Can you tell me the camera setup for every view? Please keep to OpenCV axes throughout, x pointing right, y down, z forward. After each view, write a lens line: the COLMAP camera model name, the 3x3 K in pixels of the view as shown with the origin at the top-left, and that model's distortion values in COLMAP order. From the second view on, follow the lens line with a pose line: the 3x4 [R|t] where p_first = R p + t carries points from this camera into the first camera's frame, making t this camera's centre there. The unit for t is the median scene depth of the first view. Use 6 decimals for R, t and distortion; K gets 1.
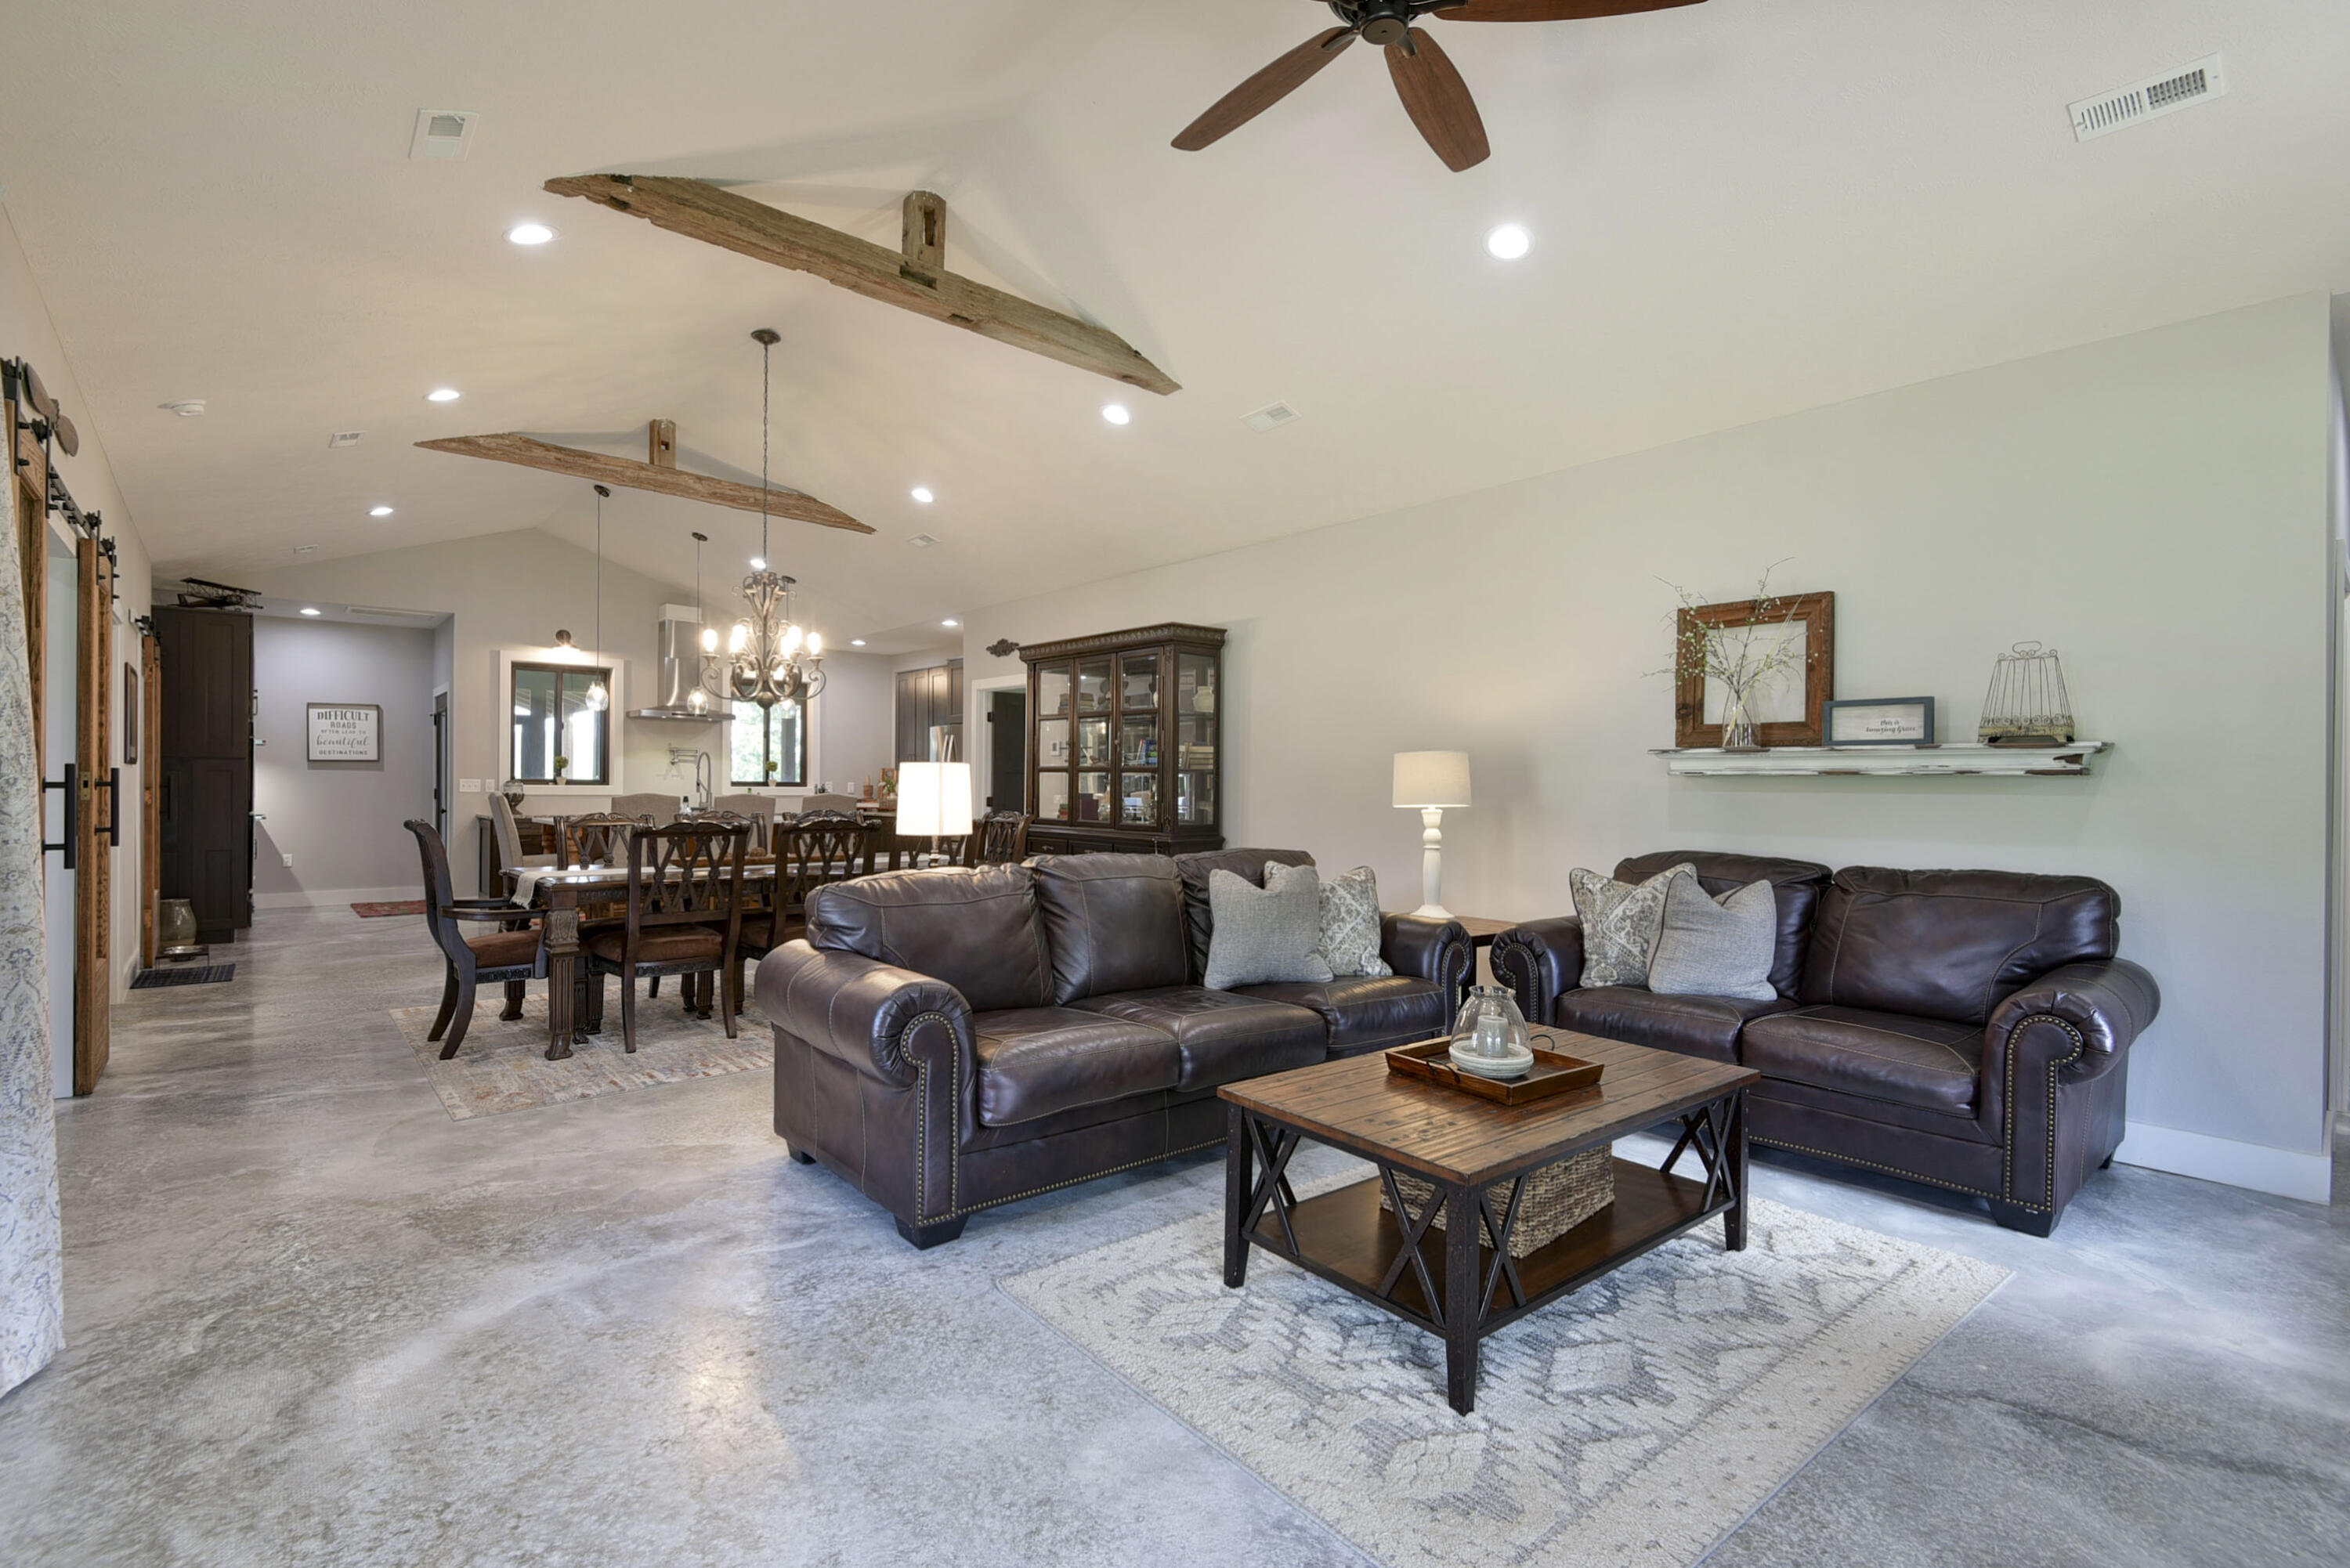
lens RADIAL K [[1085.5, 0, 1159.2], [0, 1085.5, 774.5], [0, 0, 1]] dist [0.011786, -0.011901]
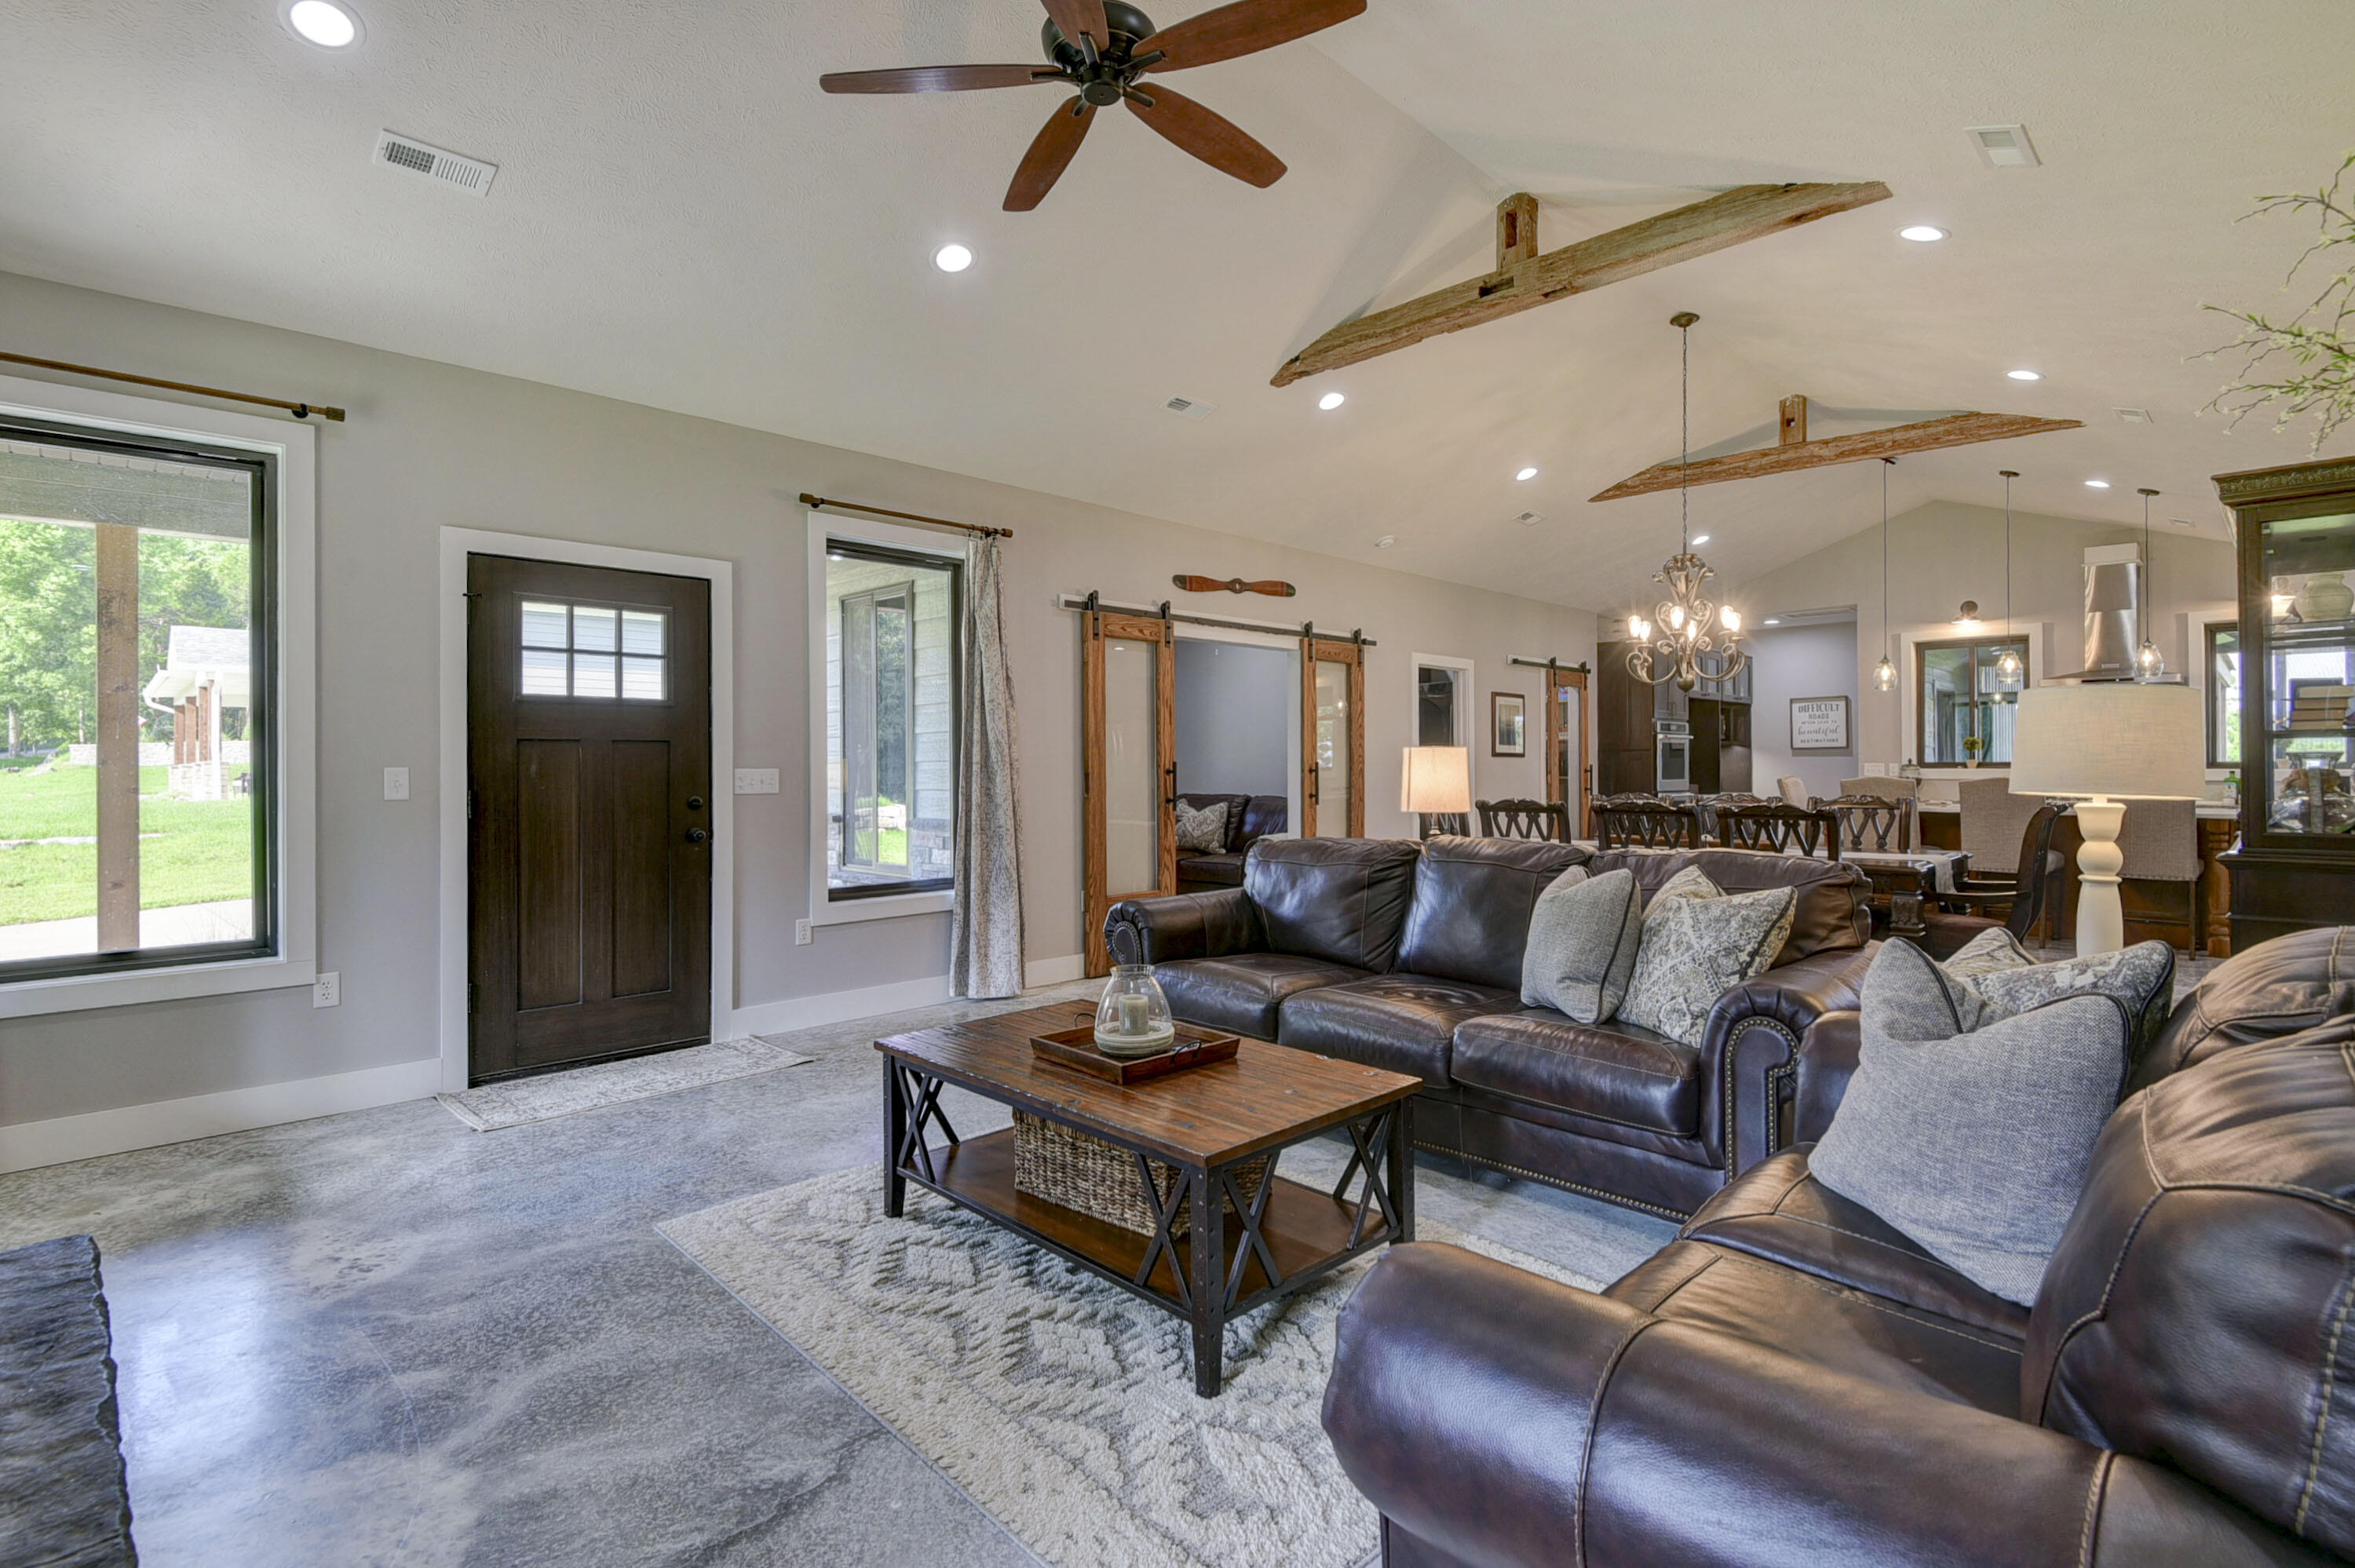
lens RADIAL K [[1087.7, 0, 1186.9], [0, 1087.7, 782.0], [0, 0, 1]] dist [0.011786, -0.011901]
pose [[0.082659, 0.003765, -0.996571, 0.362662], [0.016939, 0.999843, 0.005183, 0.006287], [0.996434, -0.017309, 0.082582, 0.269833]]
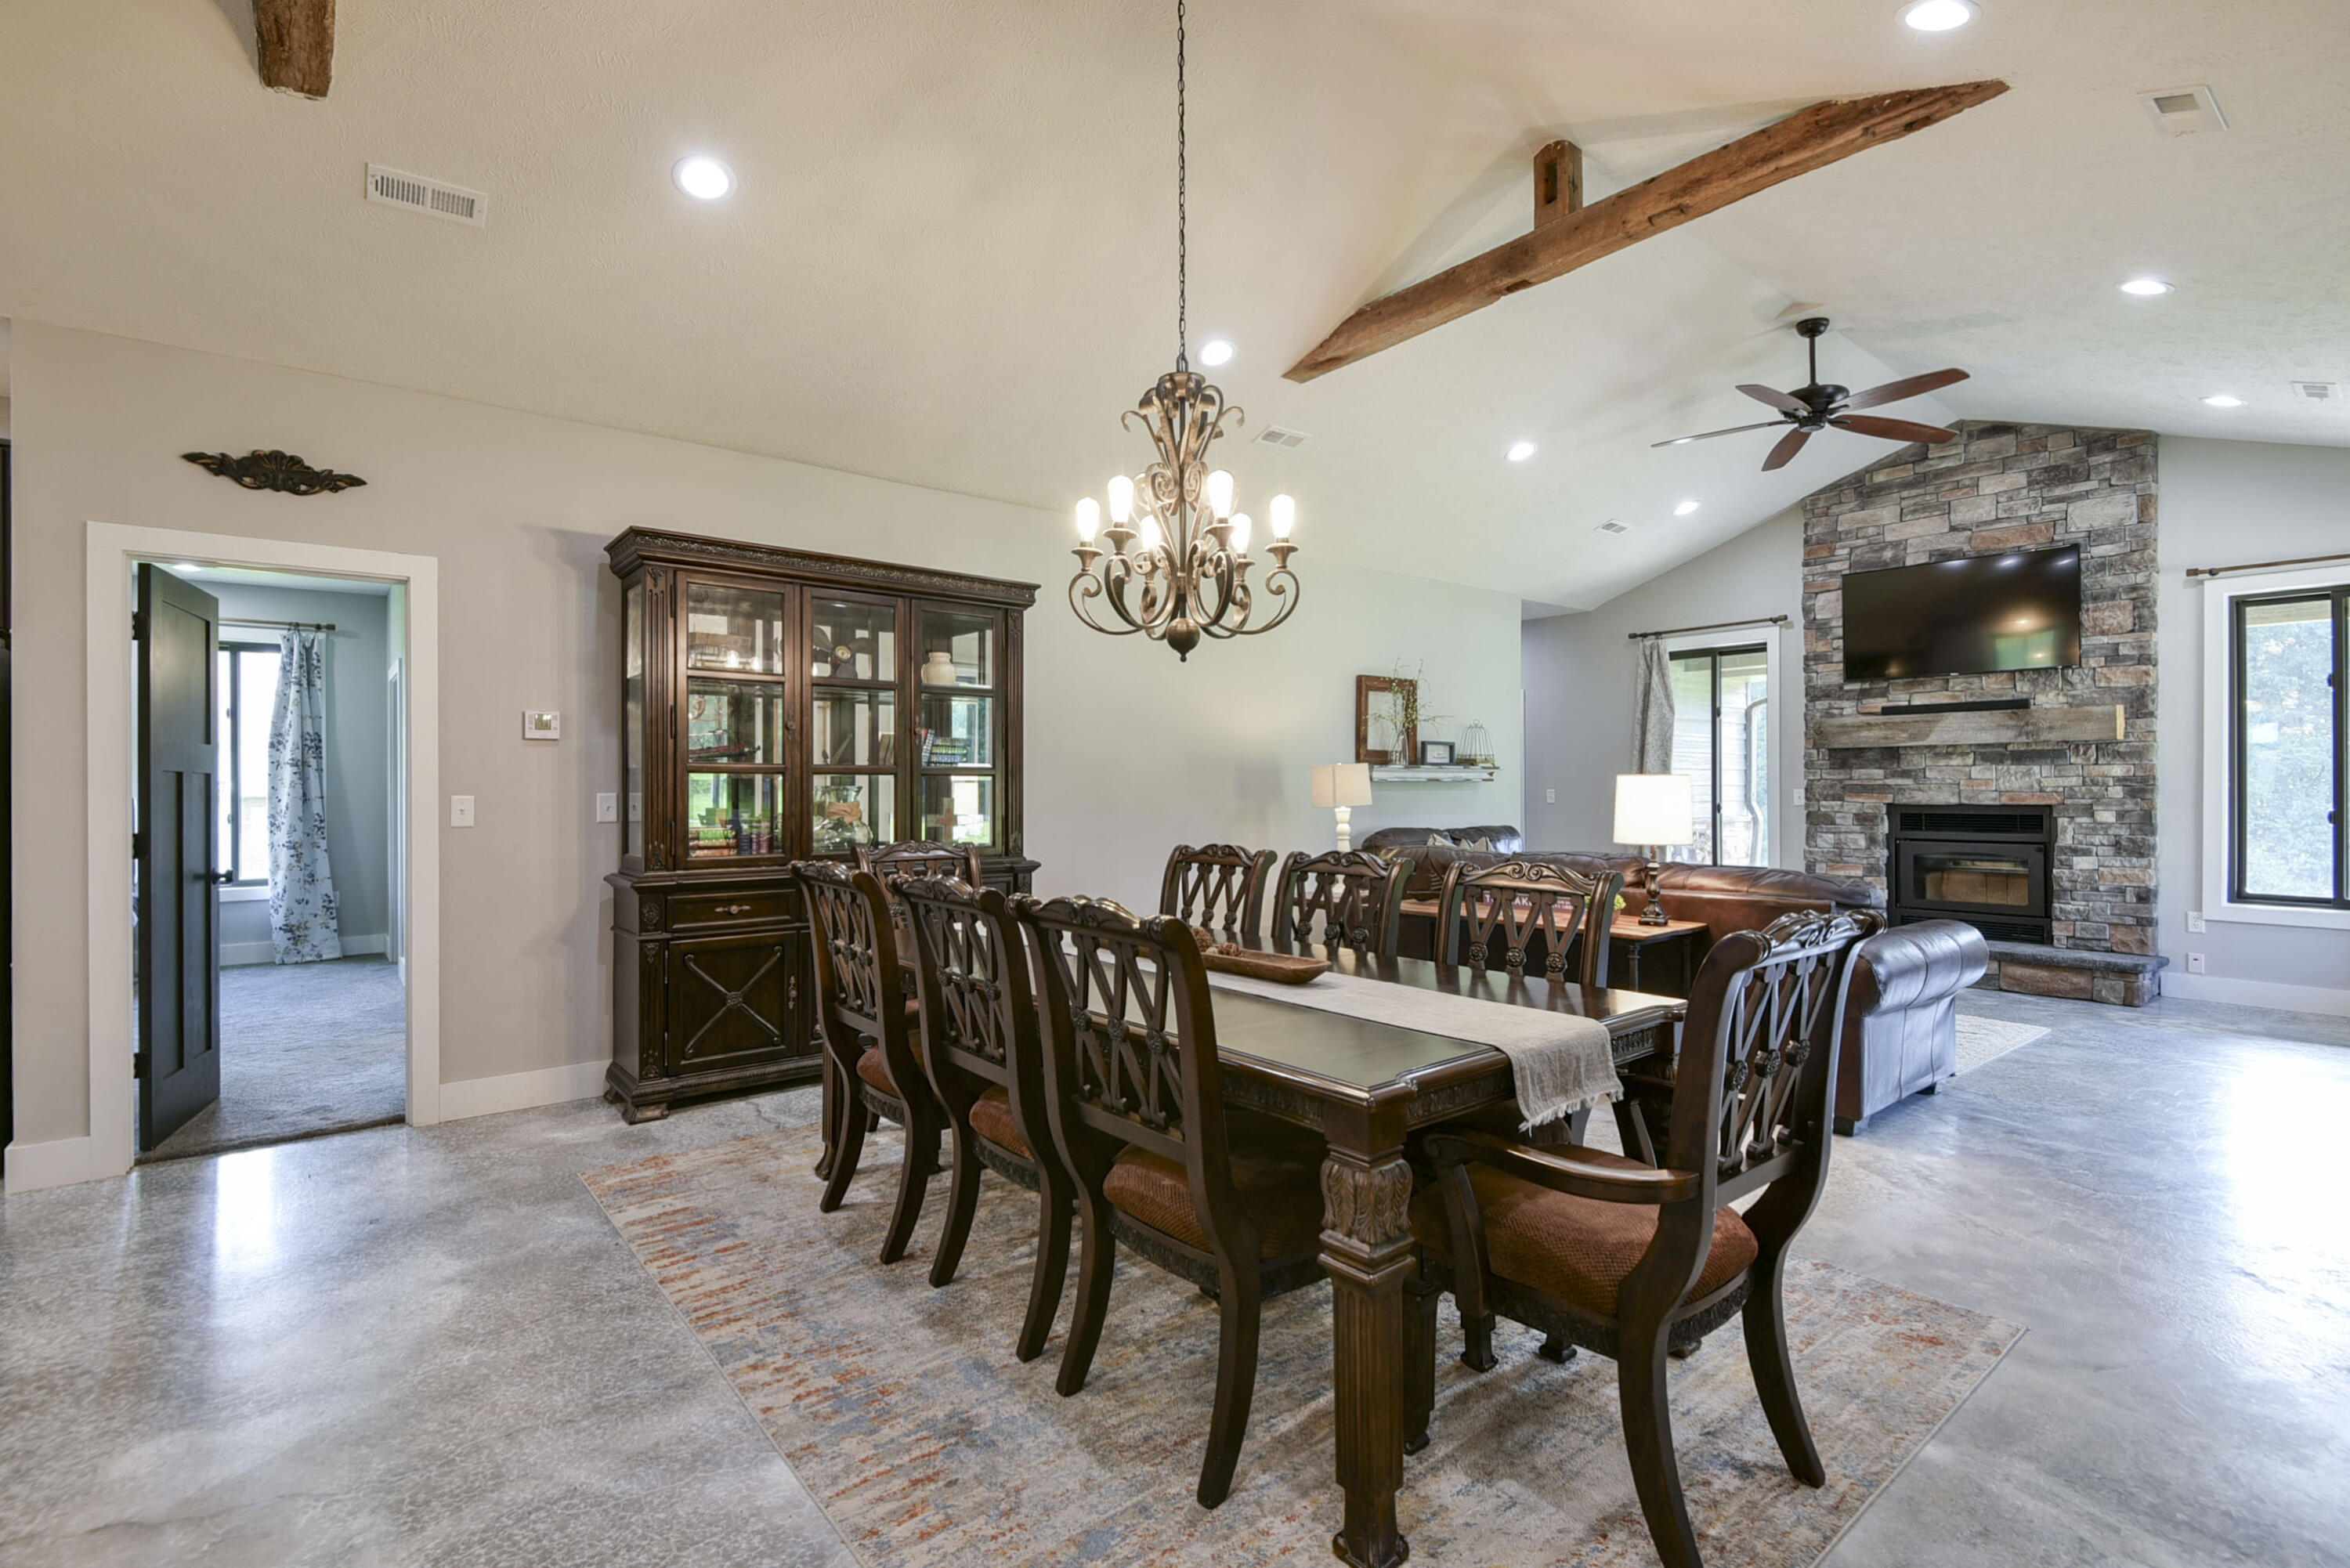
lens RADIAL K [[1085.5, 0, 1170.3], [0, 1085.5, 788.0], [0, 0, 1]] dist [0.011786, -0.011901]
pose [[0.016521, -0.012049, 0.999791, -0.518561], [-0.008277, 0.999891, 0.012187, -0.003140], [-0.999829, -0.008476, 0.016420, 0.599371]]
